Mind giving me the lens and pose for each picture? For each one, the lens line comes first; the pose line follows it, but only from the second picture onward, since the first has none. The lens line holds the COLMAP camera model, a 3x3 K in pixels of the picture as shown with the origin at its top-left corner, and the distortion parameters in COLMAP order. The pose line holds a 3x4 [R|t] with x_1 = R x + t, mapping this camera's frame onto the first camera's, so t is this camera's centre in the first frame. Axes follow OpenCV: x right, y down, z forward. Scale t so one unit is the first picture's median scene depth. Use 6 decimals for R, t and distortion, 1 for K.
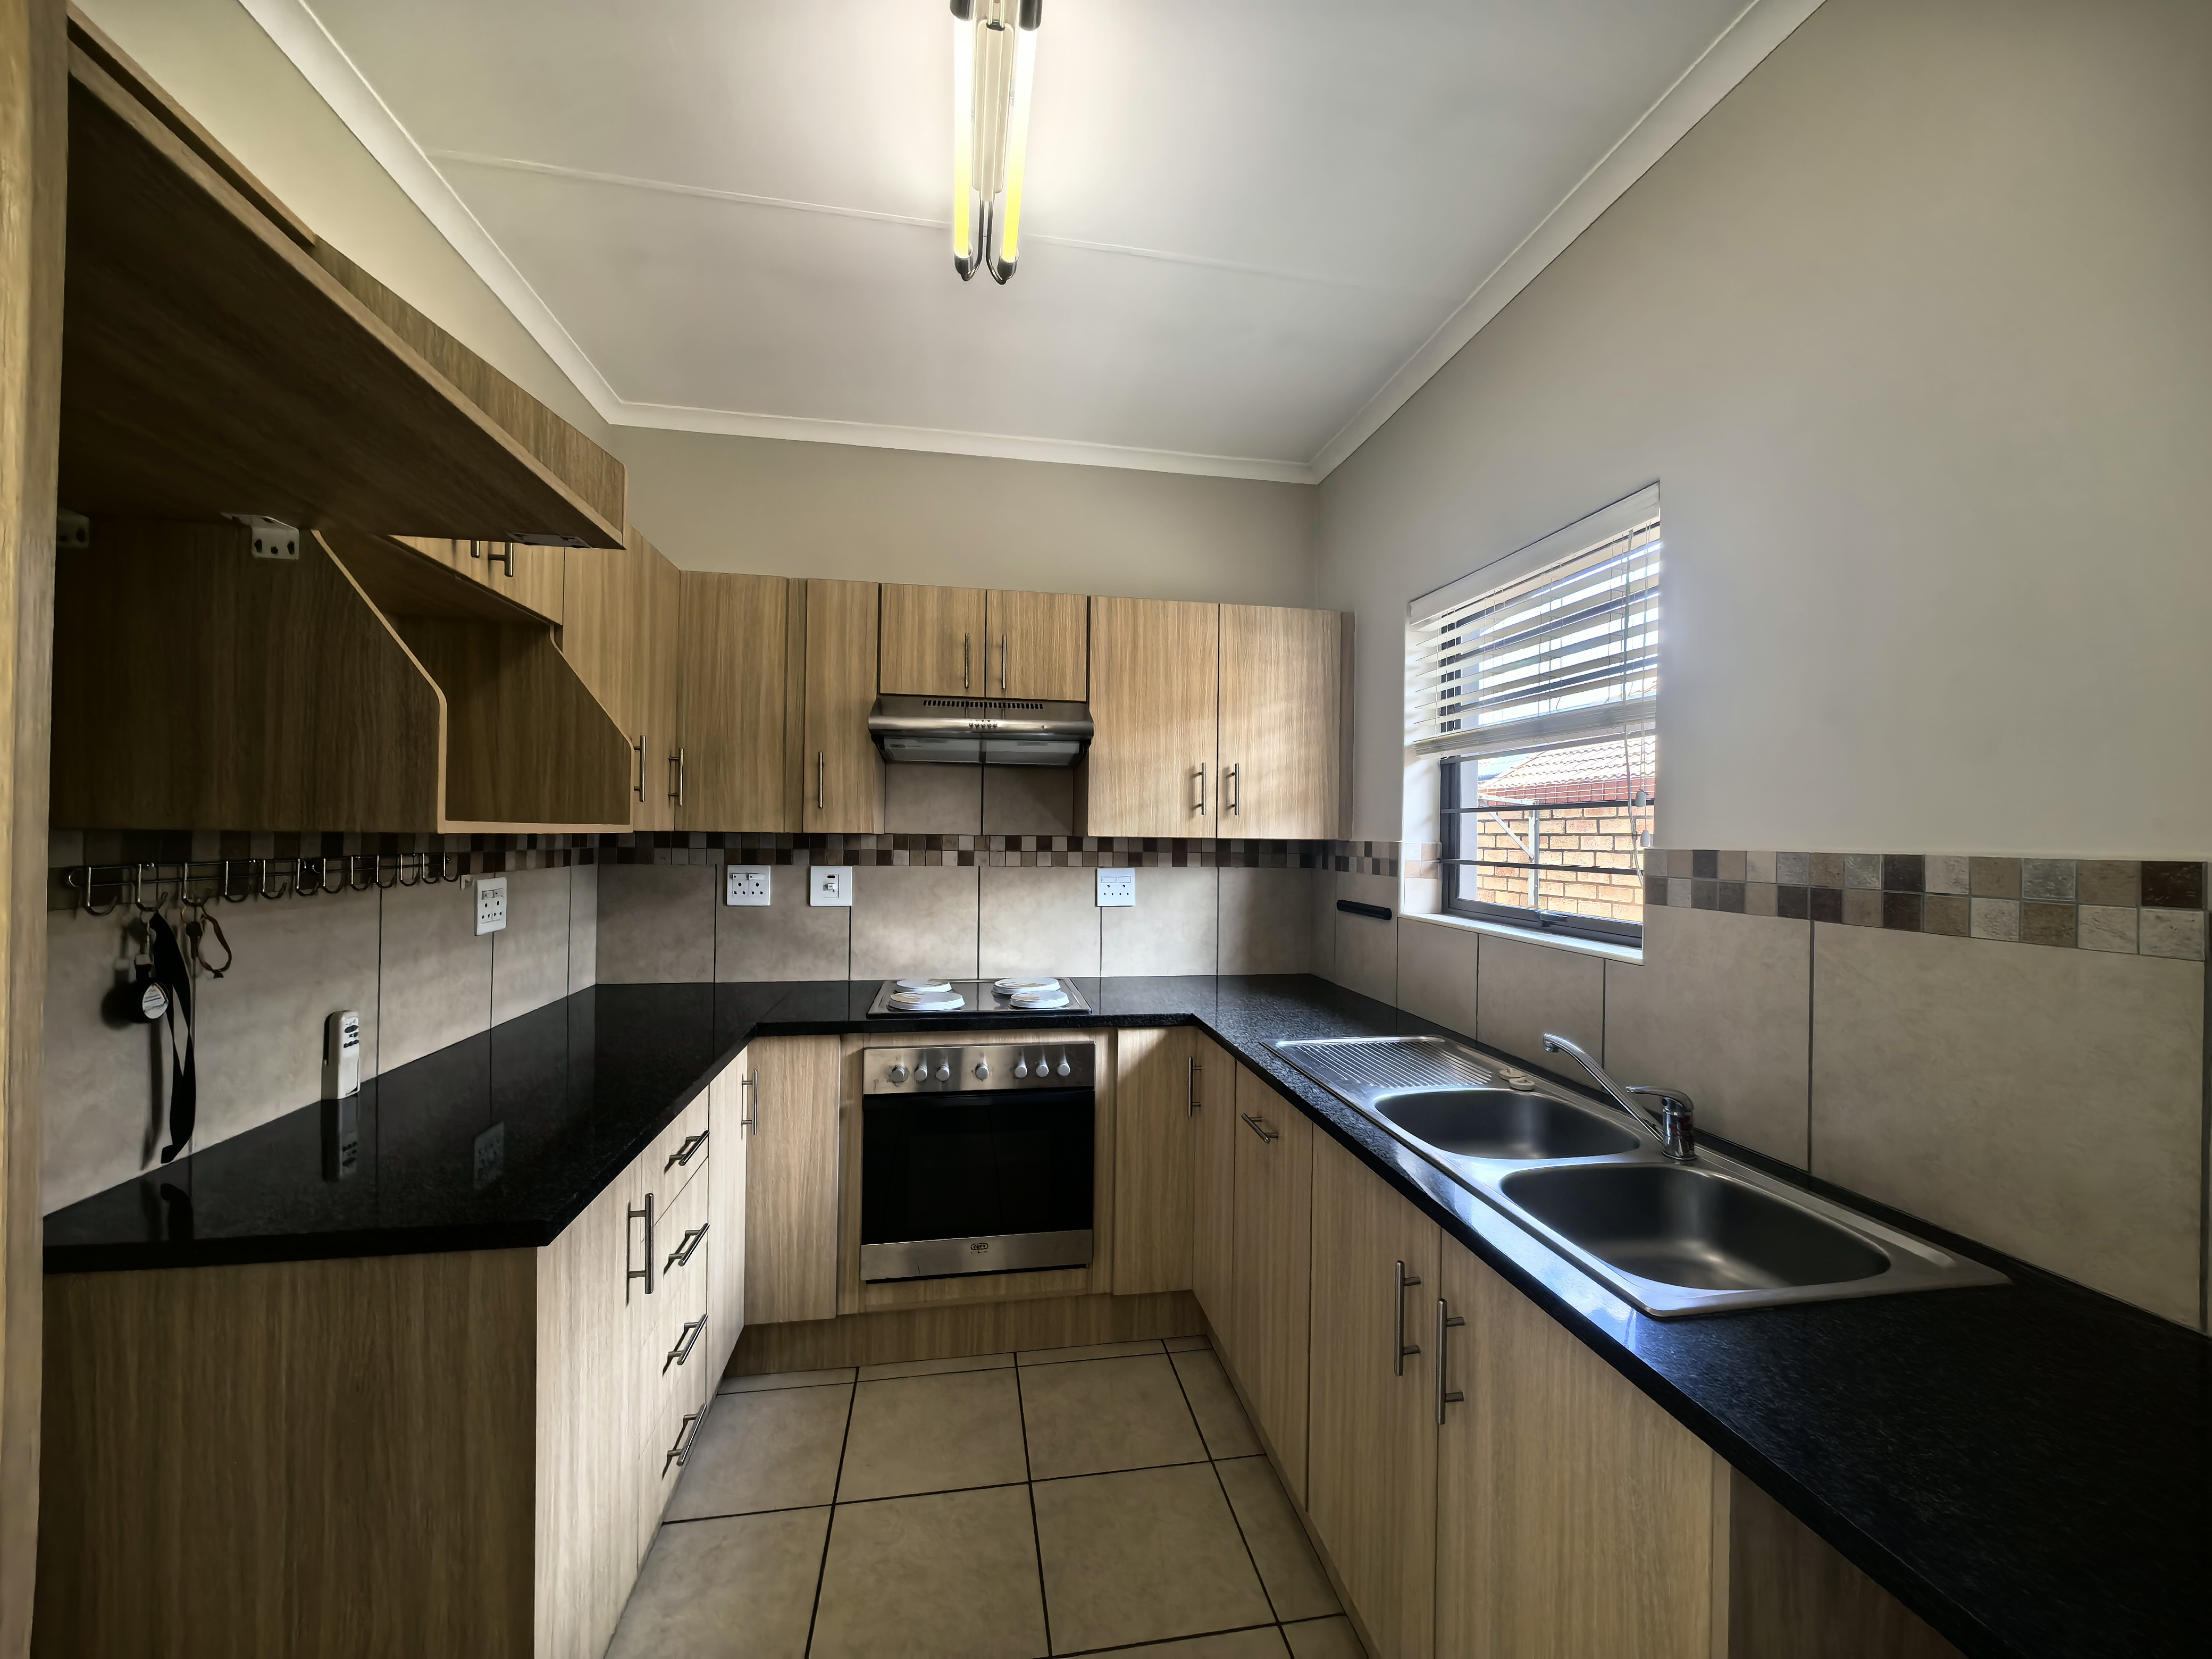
lens RADIAL K [[862.3, 0, 1108.6], [0, 862.3, 825.4], [0, 0, 1]] dist [-0.004784, -0.000054]
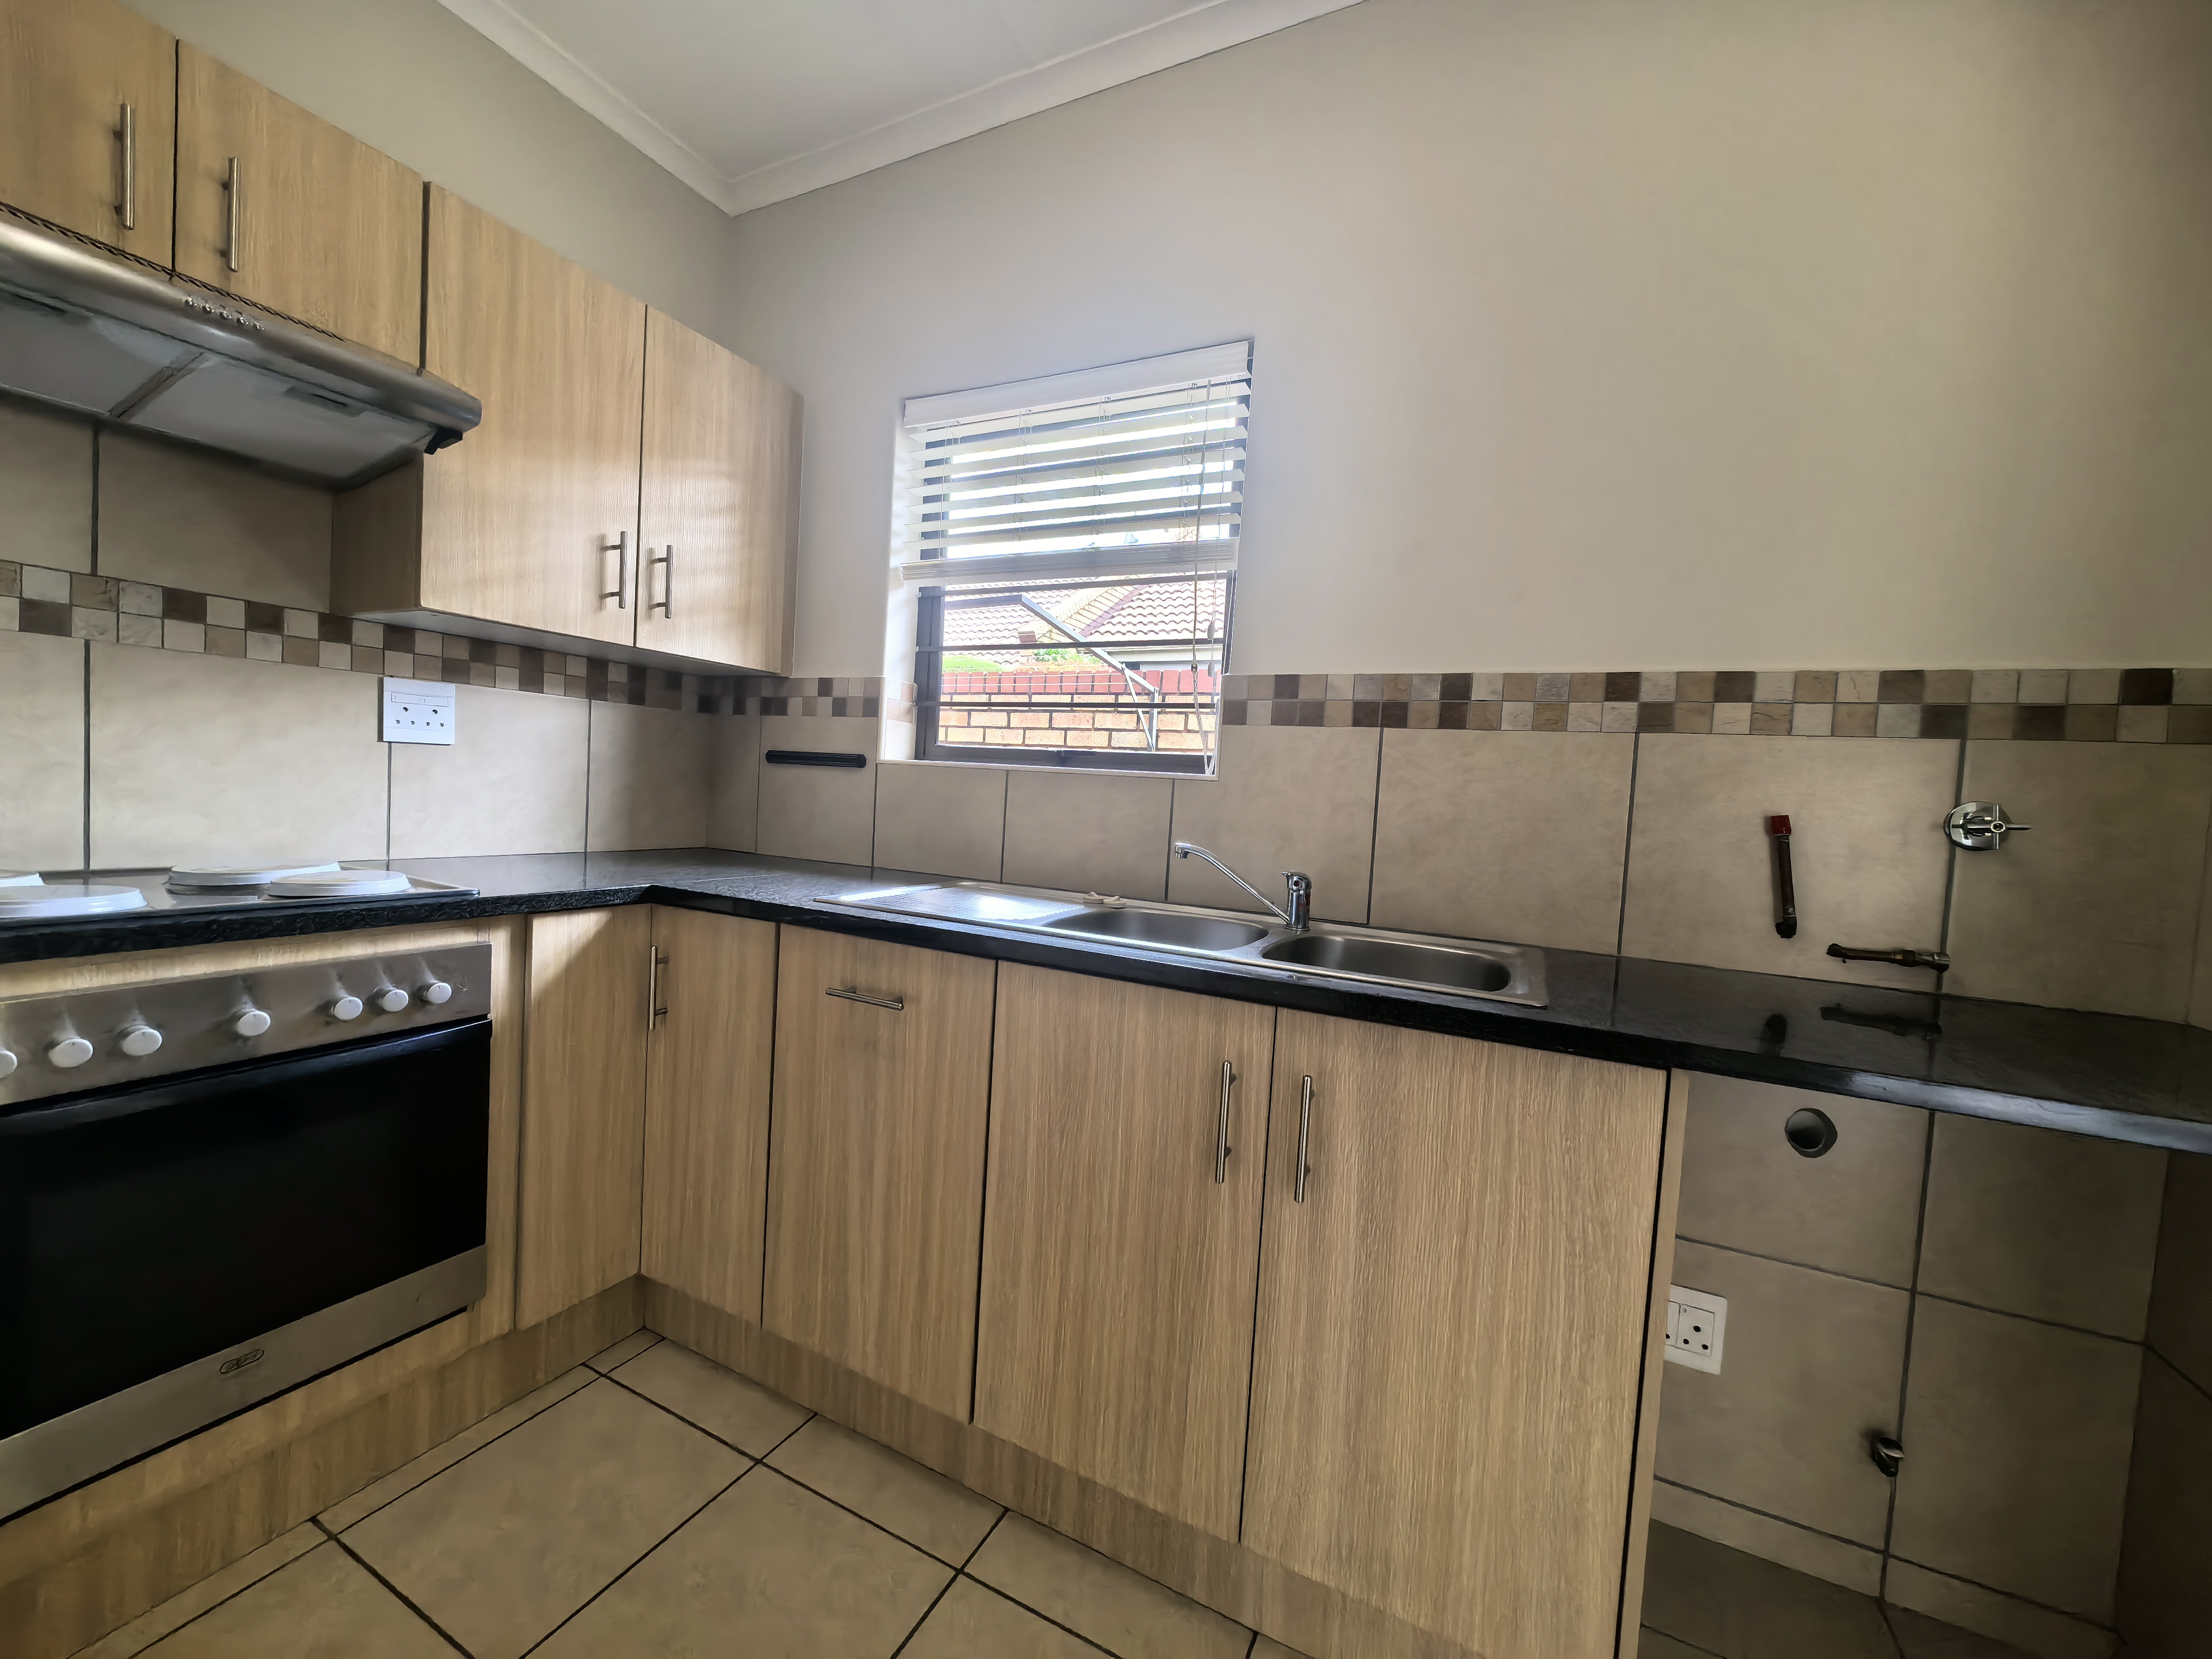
lens RADIAL K [[862.3, 0, 1108.6], [0, 862.3, 825.4], [0, 0, 1]] dist [-0.004784, -0.000054]
pose [[0.590519, -0.011815, 0.806937, -0.232215], [-0.057469, 0.996739, 0.056650, 0.105713], [-0.804975, -0.079827, 0.587914, 0.289406]]
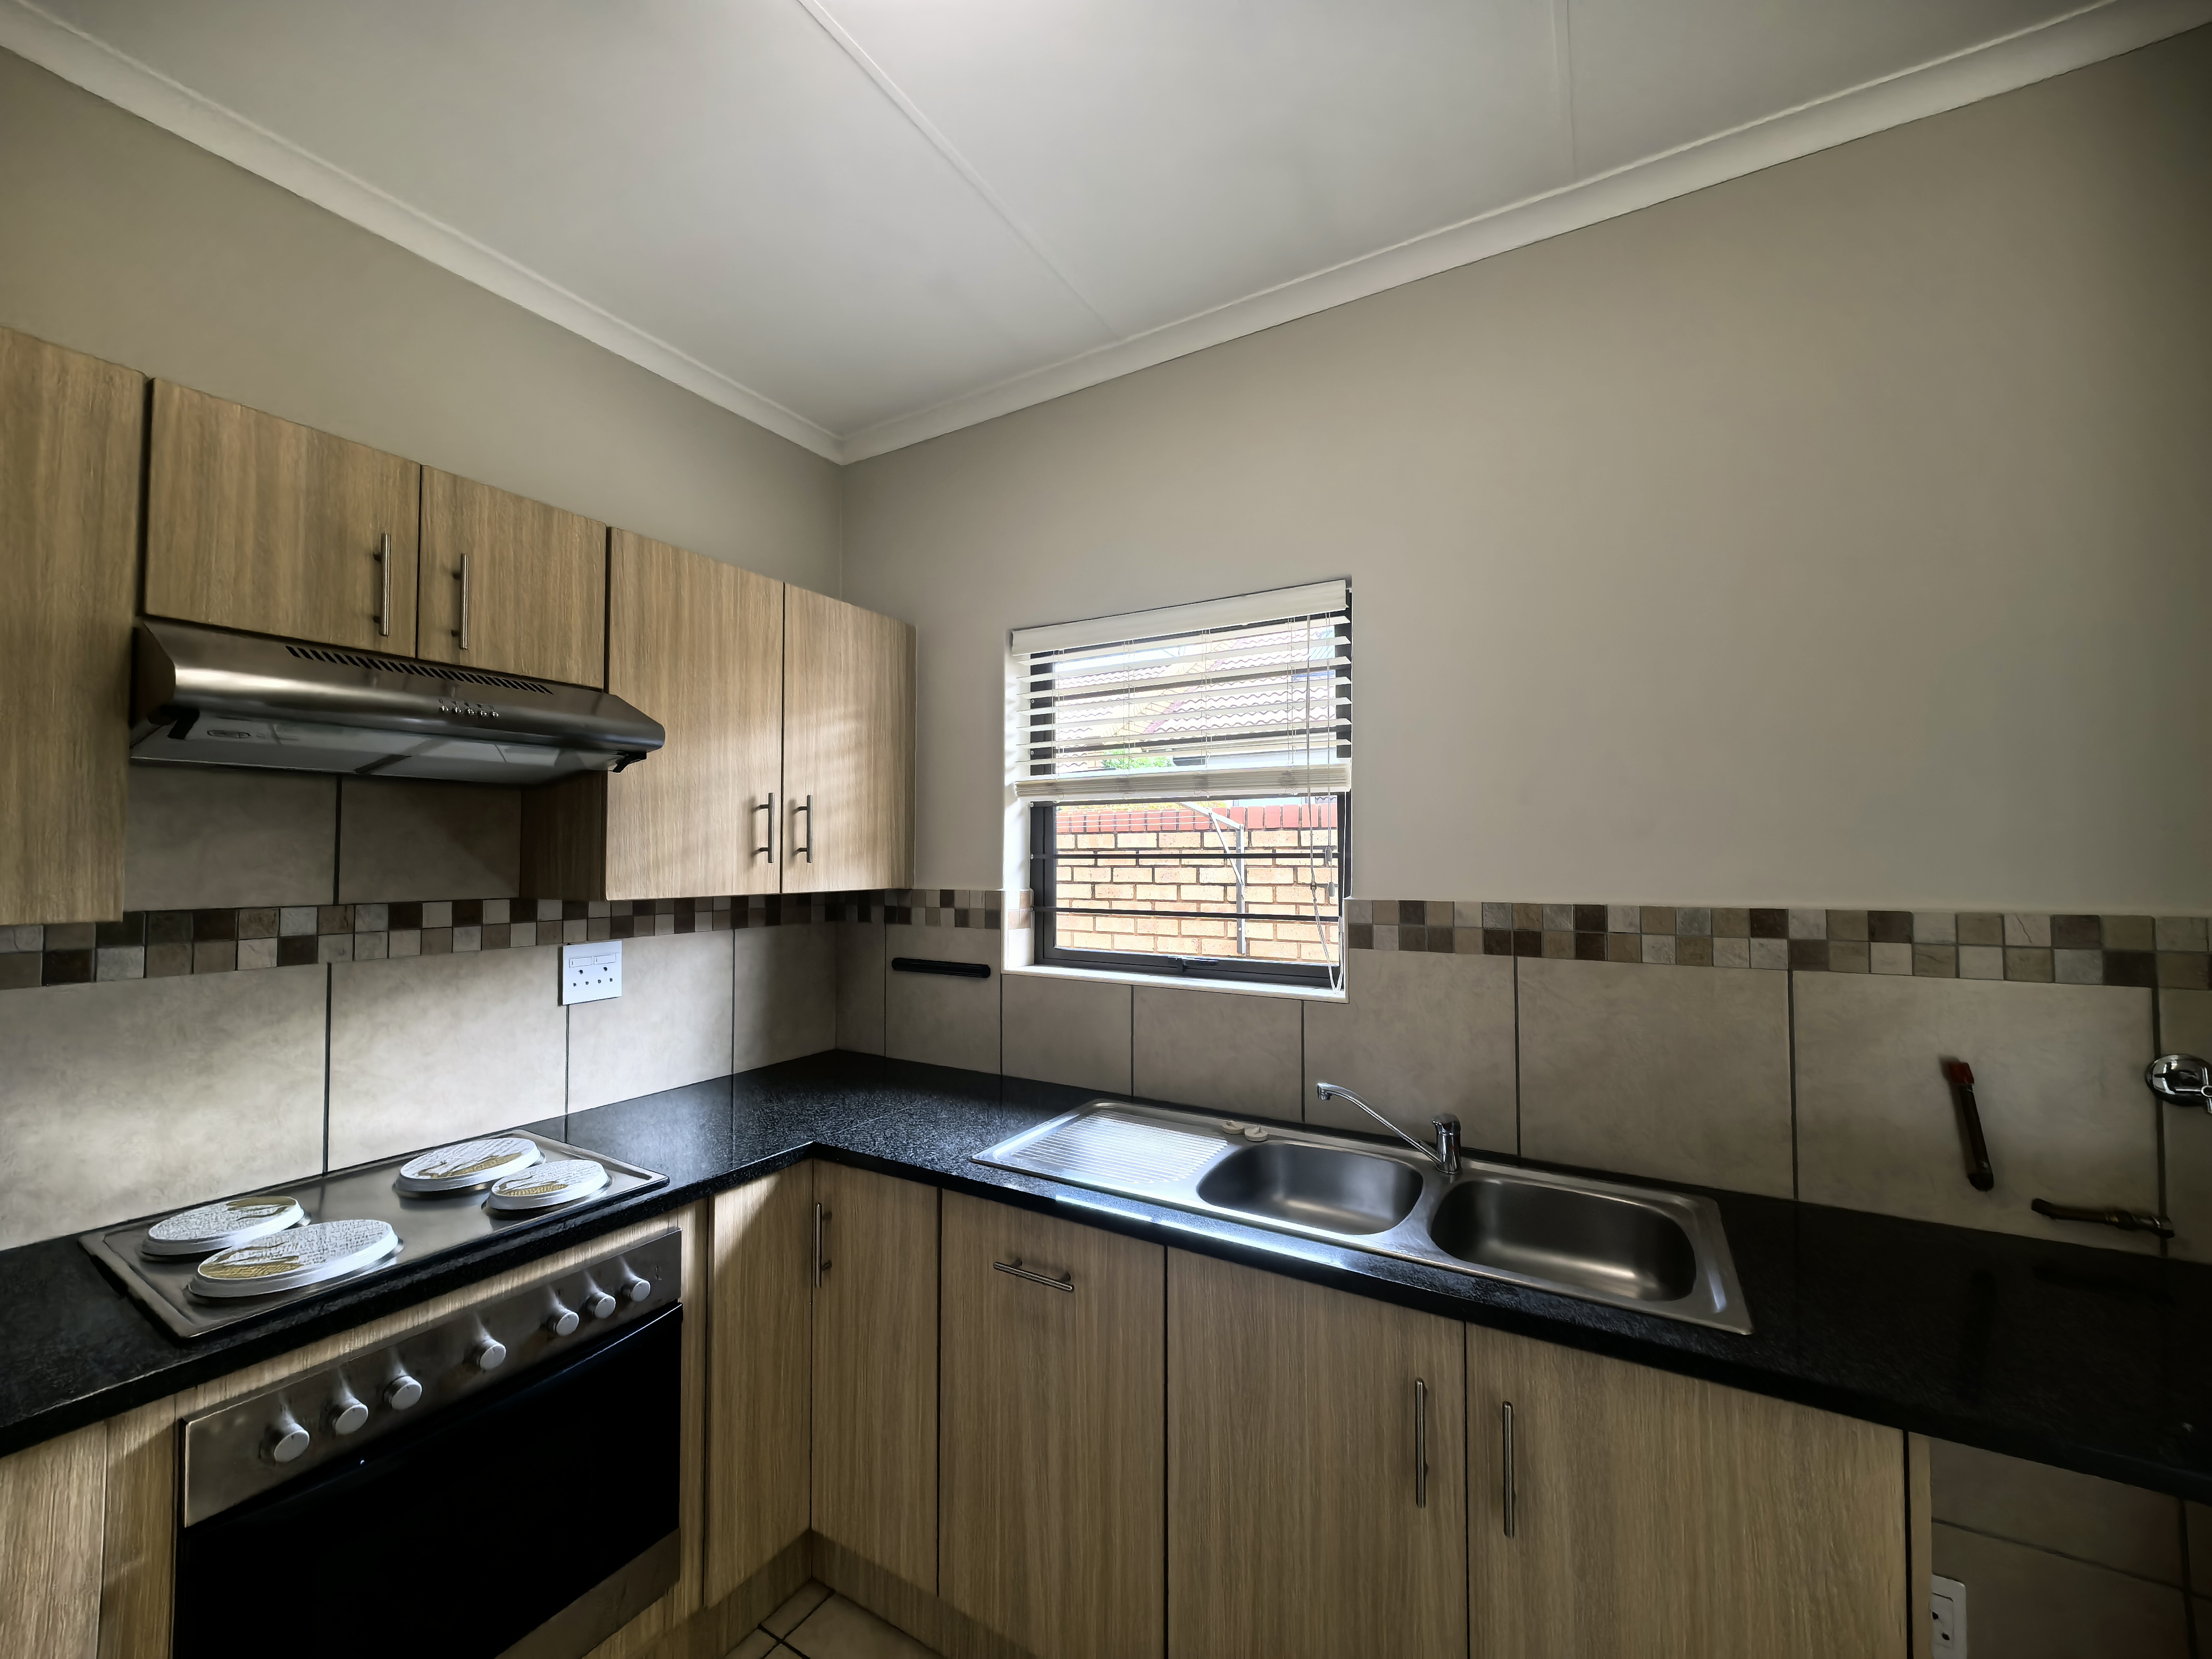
lens RADIAL K [[862.3, 0, 1108.6], [0, 862.3, 825.4], [0, 0, 1]] dist [-0.004784, -0.000054]
pose [[0.646081, 0.014420, 0.763132, -0.285570], [0.002755, 0.999771, -0.021225, -0.030130], [-0.763264, 0.015816, 0.645894, 0.323785]]
